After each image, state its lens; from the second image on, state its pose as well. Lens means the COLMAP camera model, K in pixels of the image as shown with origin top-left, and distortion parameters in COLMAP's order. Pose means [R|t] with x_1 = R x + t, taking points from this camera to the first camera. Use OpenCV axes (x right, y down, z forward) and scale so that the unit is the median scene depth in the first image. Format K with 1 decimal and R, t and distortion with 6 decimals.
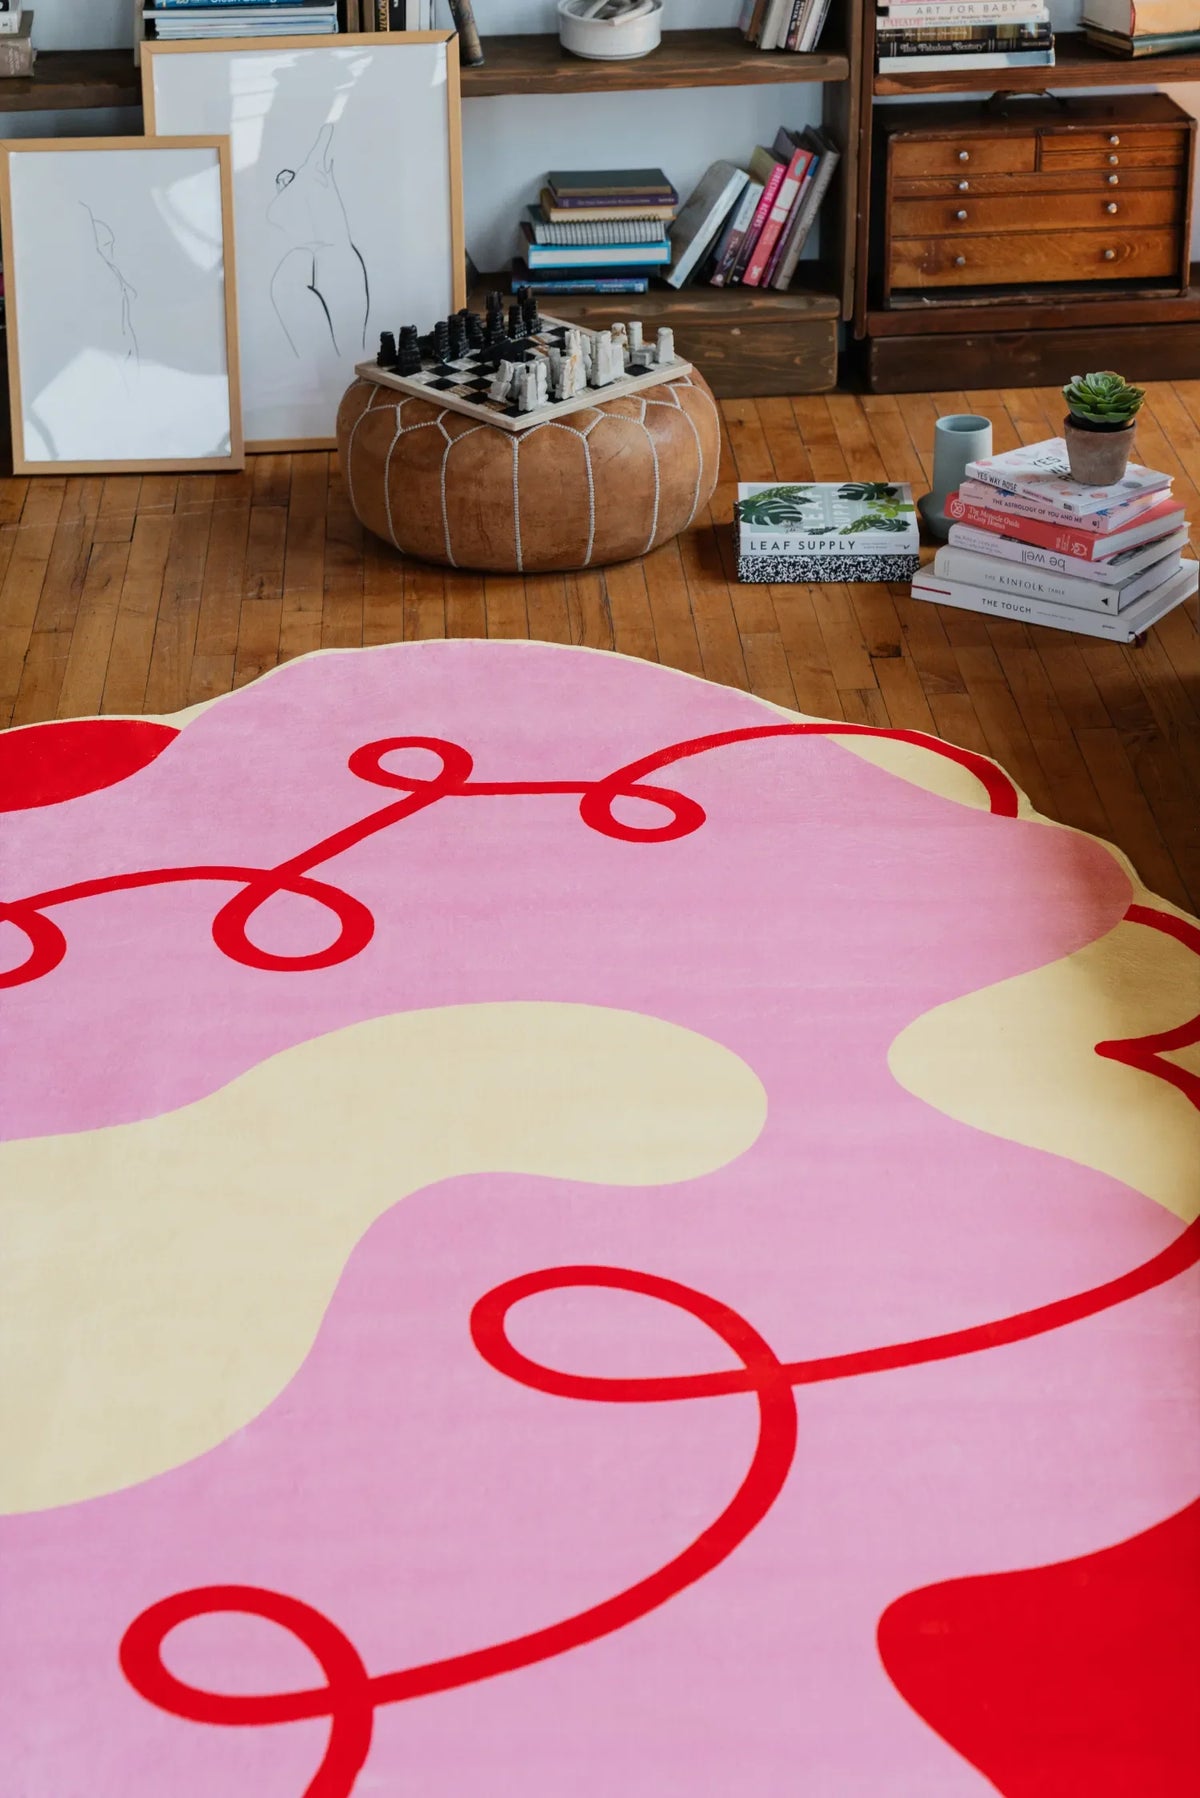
lens RADIAL K [[3588.6, 0, 597.7], [0, 3588.6, 893.3], [0, 0, 1]] dist [0.012088, 0.000000]
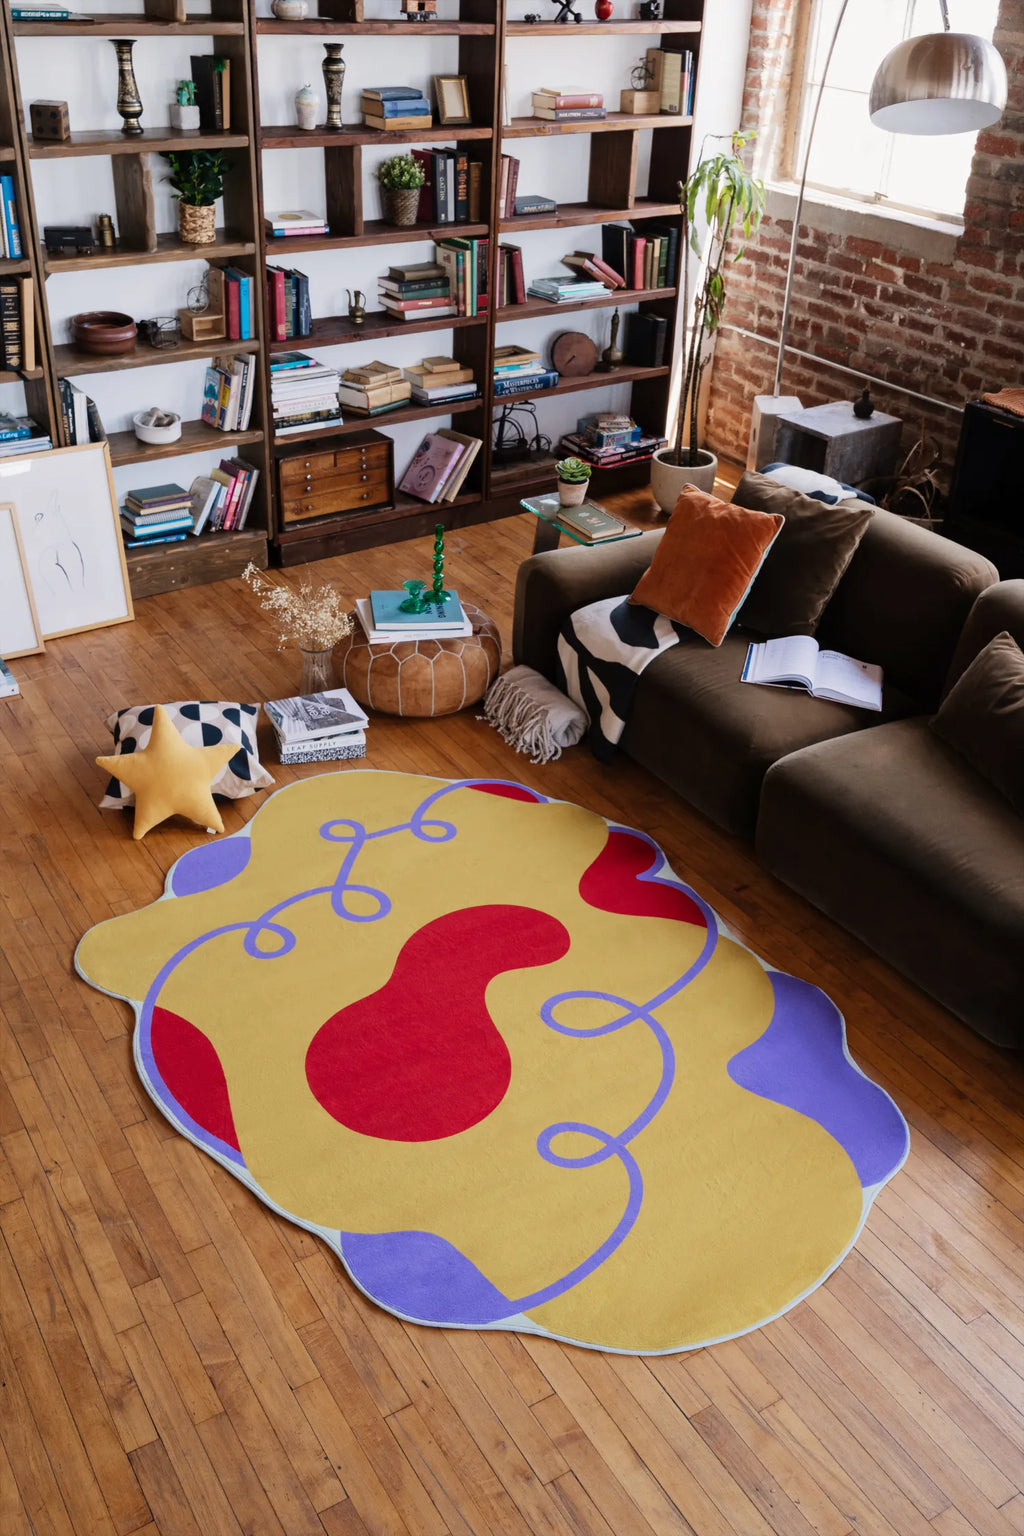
lens RADIAL K [[1413.6, 0, 511.4], [0, 1413.6, 769.5], [0, 0, 1]] dist [-0.001708, 0.000000]
pose [[0.876179, -0.212266, 0.432727, -0.228068], [0.169549, 0.976158, 0.135534, -0.110964], [-0.451179, -0.045384, 0.891279, 0.089603]]
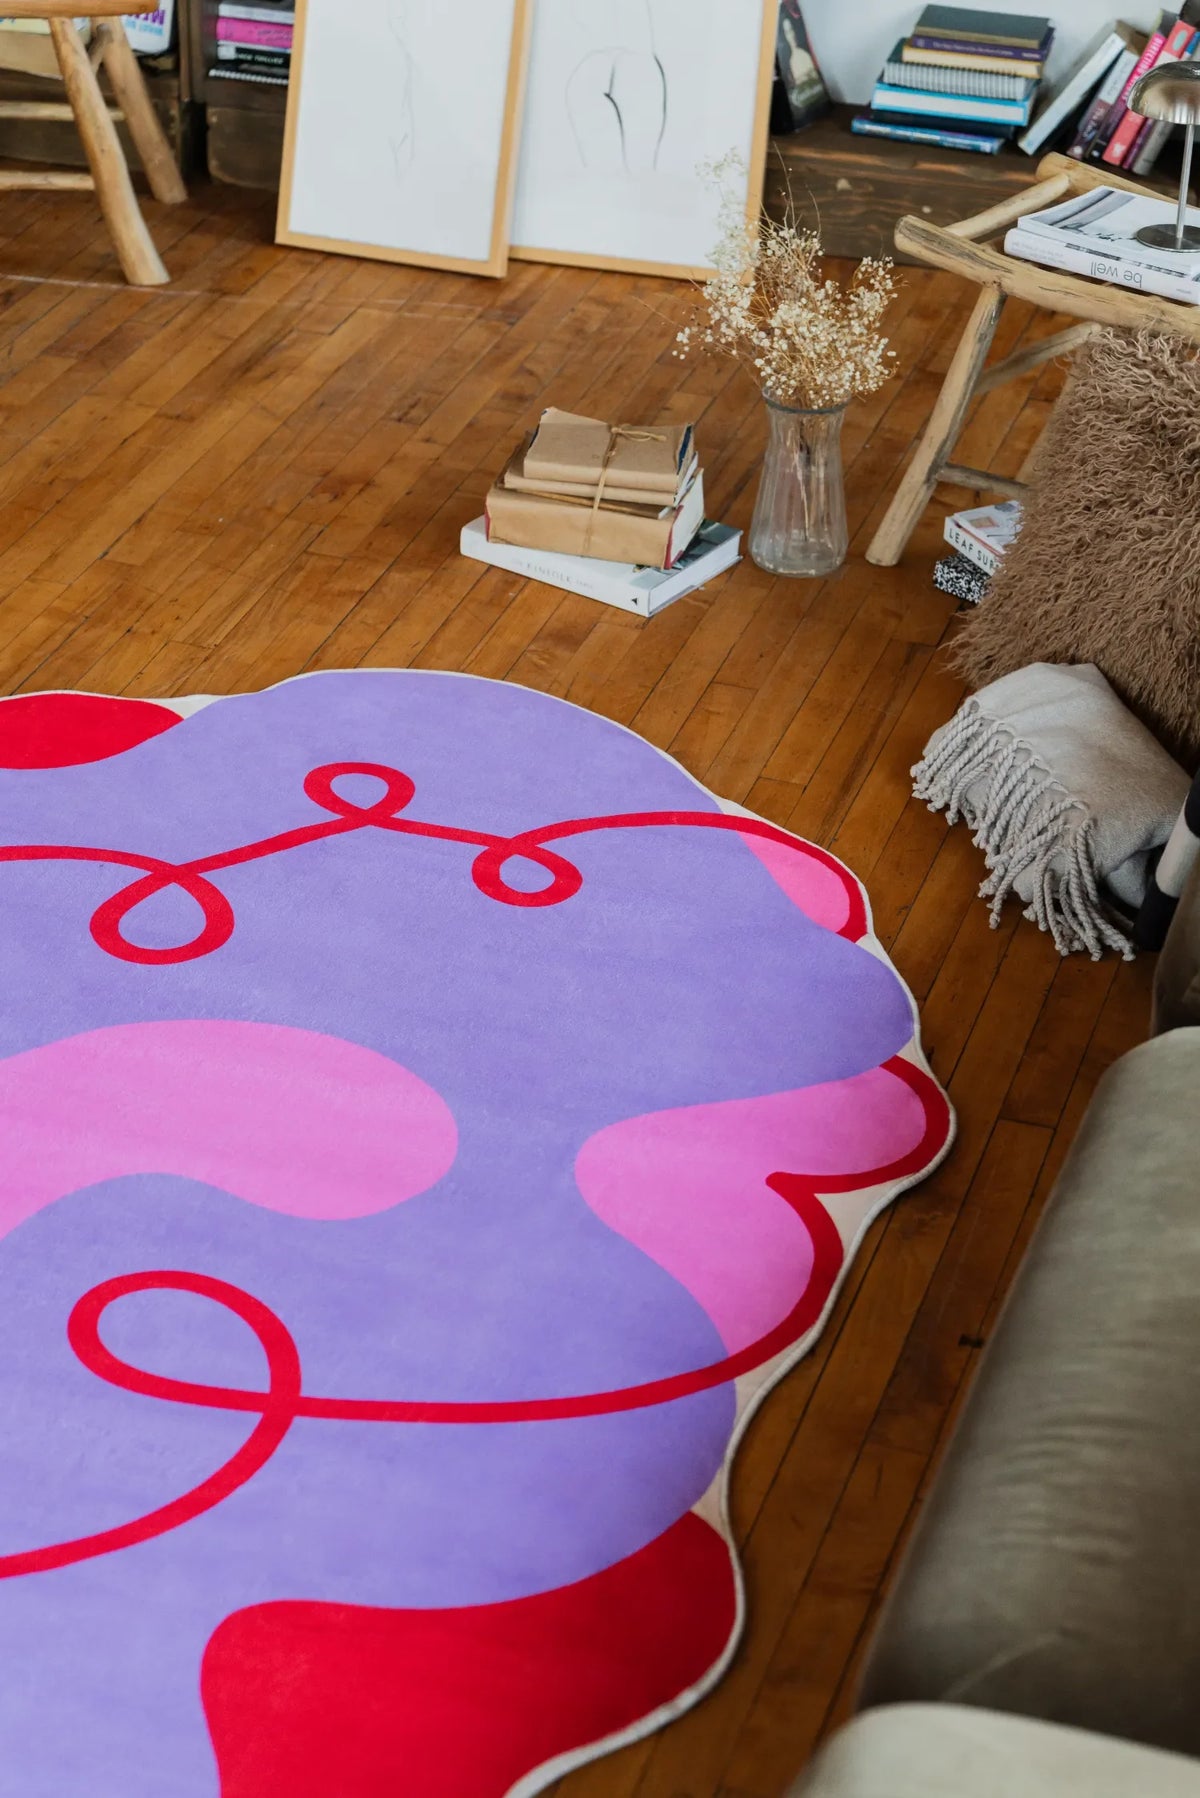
lens RADIAL K [[3588.6, 0, 620.3], [0, 3588.6, 905.4], [0, 0, 1]] dist [0.012088, 0.000000]
pose [[0.934658, 0.215876, -0.282509, 0.224764], [-0.191194, 0.975079, 0.112546, -0.065735], [0.299765, -0.051178, 0.952639, 0.091719]]
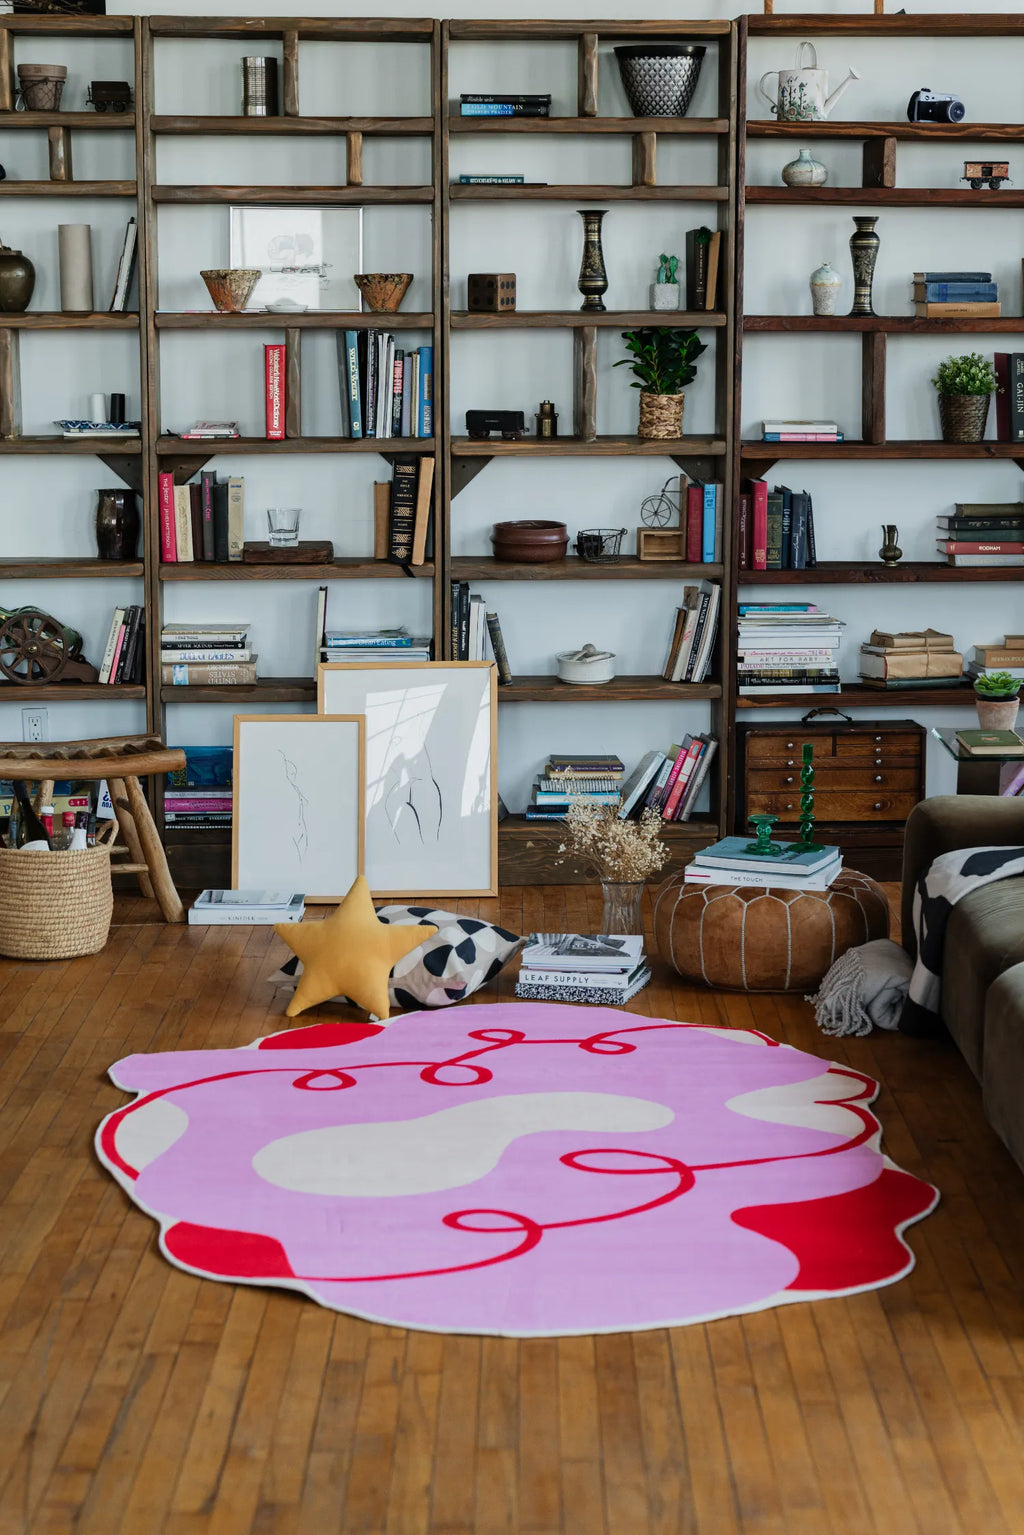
lens RADIAL K [[2881.8, 0, 550.6], [0, 2881.8, 806.9], [0, 0, 1]] dist [-0.000672, 0.000000]
pose [[0.998979, 0.016360, -0.042106, 0.045423], [-0.027664, 0.958443, -0.283938, 0.216625], [0.035711, 0.284813, 0.957918, -0.316404]]
